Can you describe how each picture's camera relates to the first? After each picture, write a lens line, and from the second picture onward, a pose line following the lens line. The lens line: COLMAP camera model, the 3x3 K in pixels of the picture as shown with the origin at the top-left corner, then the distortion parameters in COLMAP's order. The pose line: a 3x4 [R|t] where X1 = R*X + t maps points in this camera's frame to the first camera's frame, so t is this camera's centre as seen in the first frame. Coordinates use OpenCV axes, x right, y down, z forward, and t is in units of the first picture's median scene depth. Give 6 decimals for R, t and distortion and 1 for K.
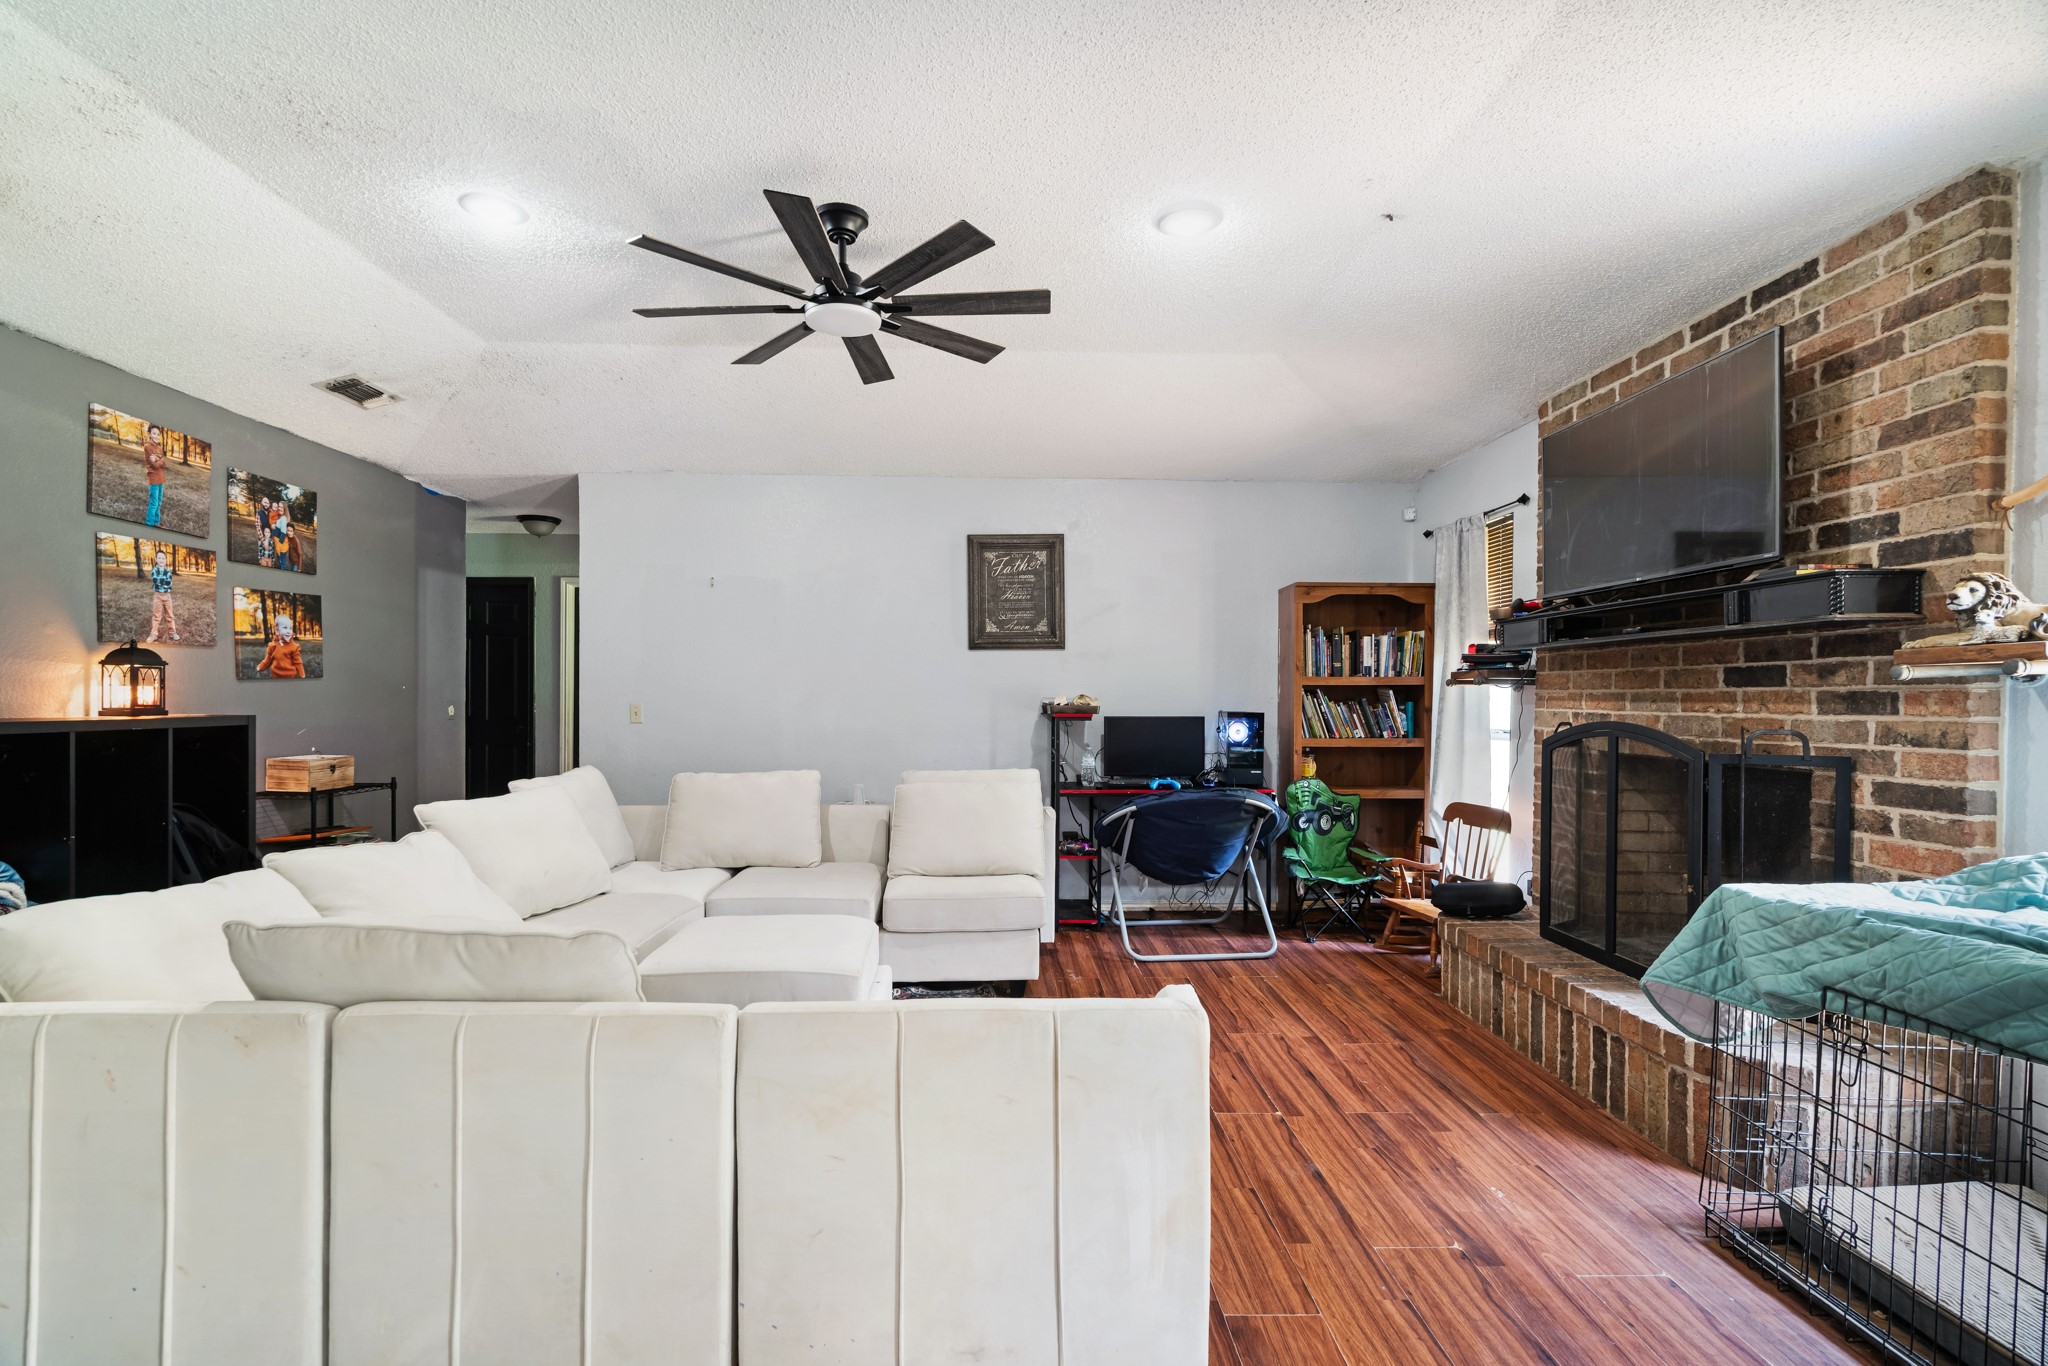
lens RADIAL K [[916.6, 0, 1017.2], [0, 916.6, 705.2], [0, 0, 1]] dist [-0.007564, 0.002495]
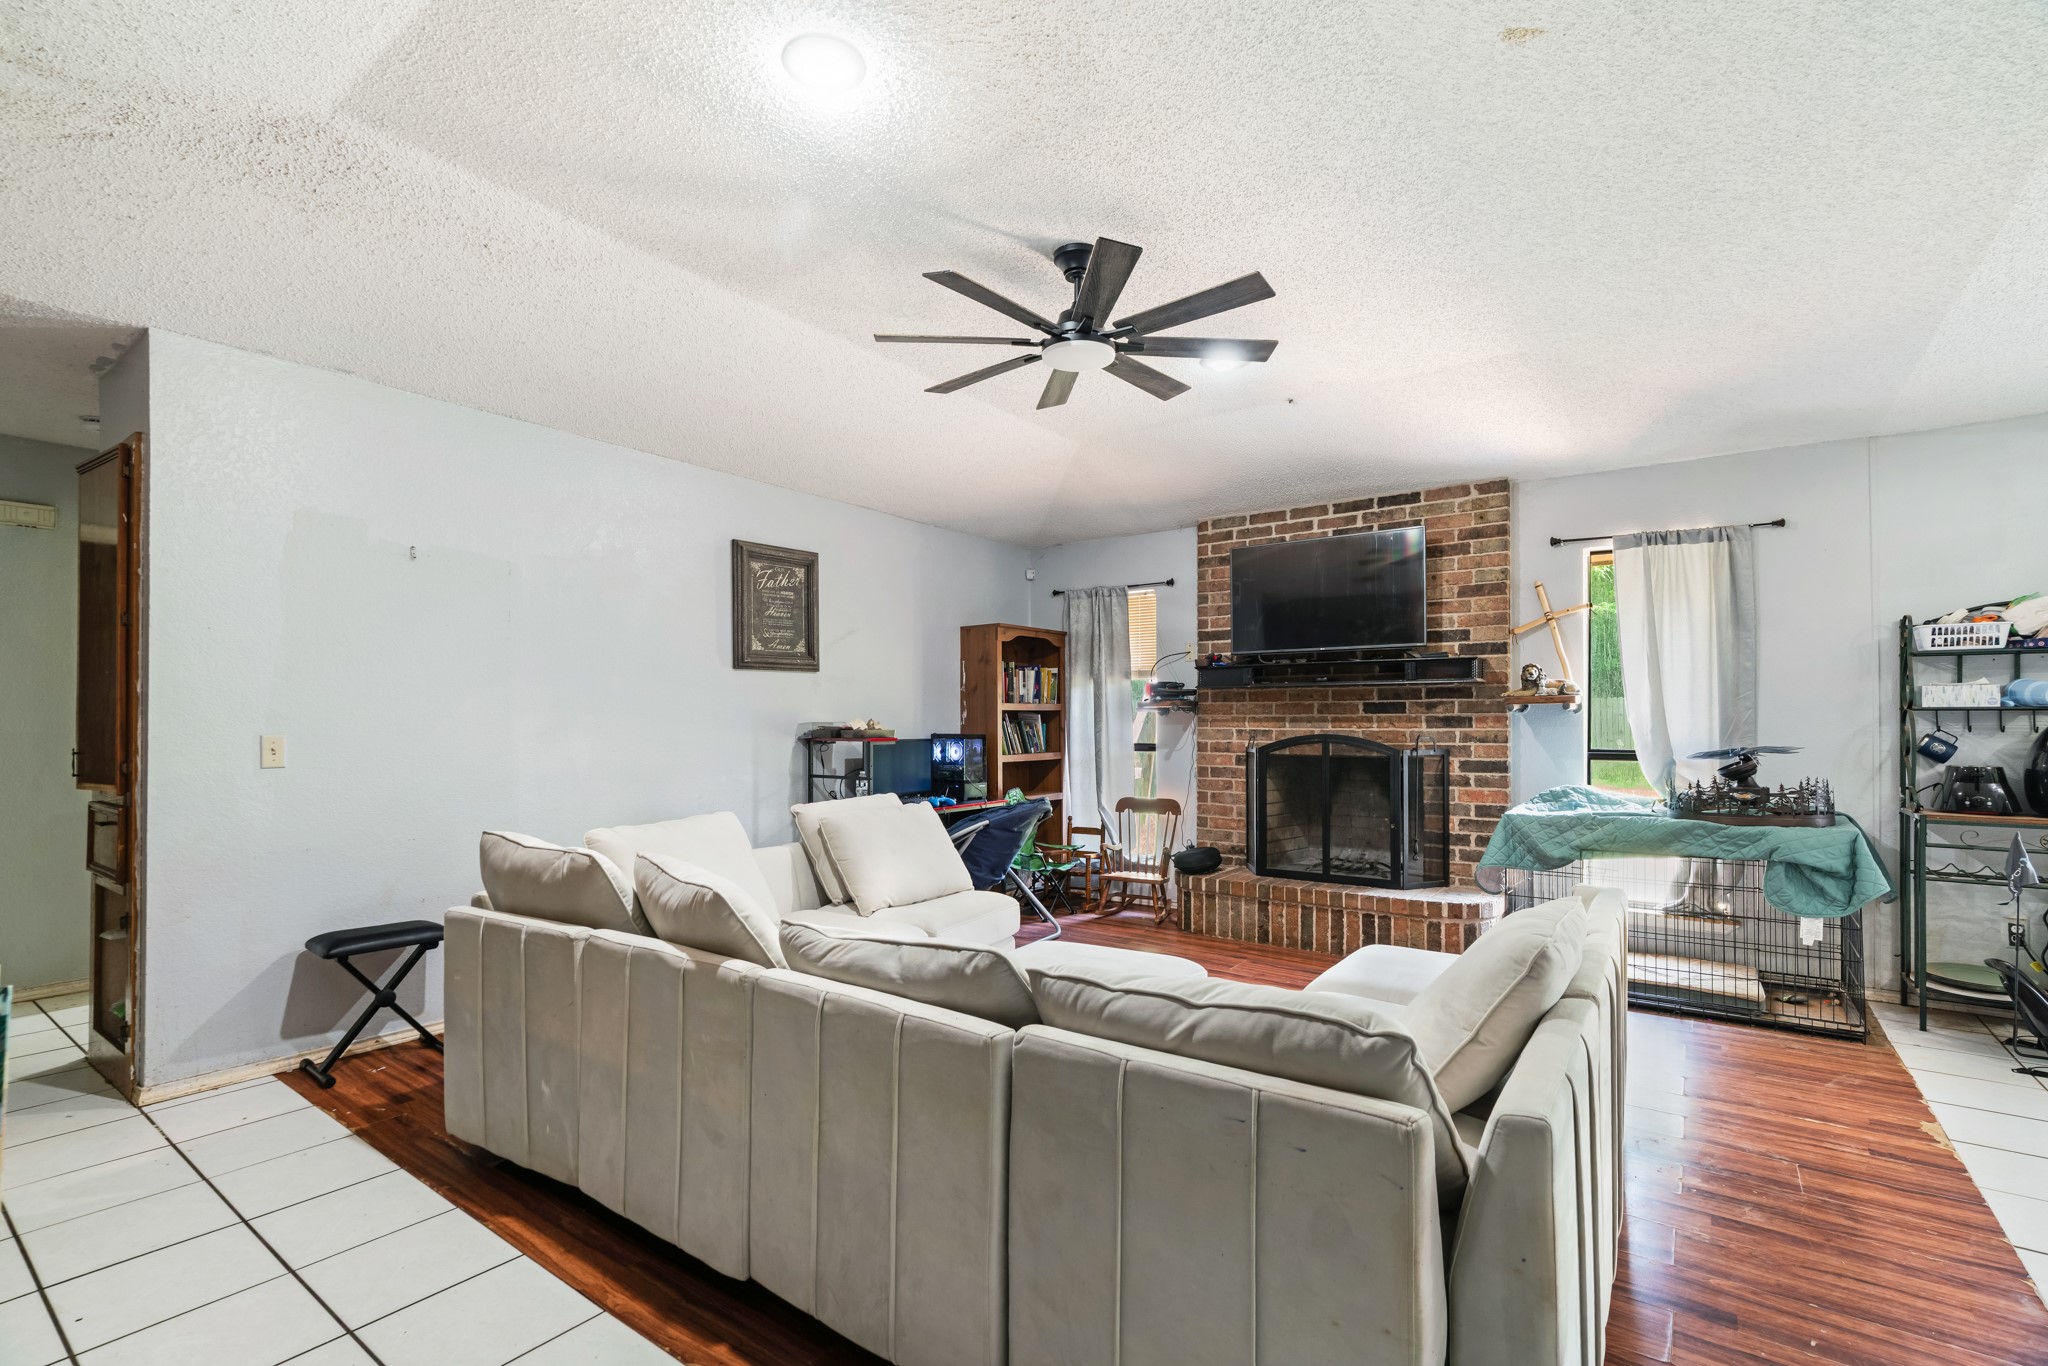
lens RADIAL K [[916.6, 0, 1046.6], [0, 916.6, 710.9], [0, 0, 1]] dist [-0.007564, 0.002495]
pose [[0.612448, 0.003248, 0.790505, -1.013838], [0.011225, 0.999855, -0.012805, -0.009342], [-0.790432, 0.016716, 0.612322, 0.396513]]
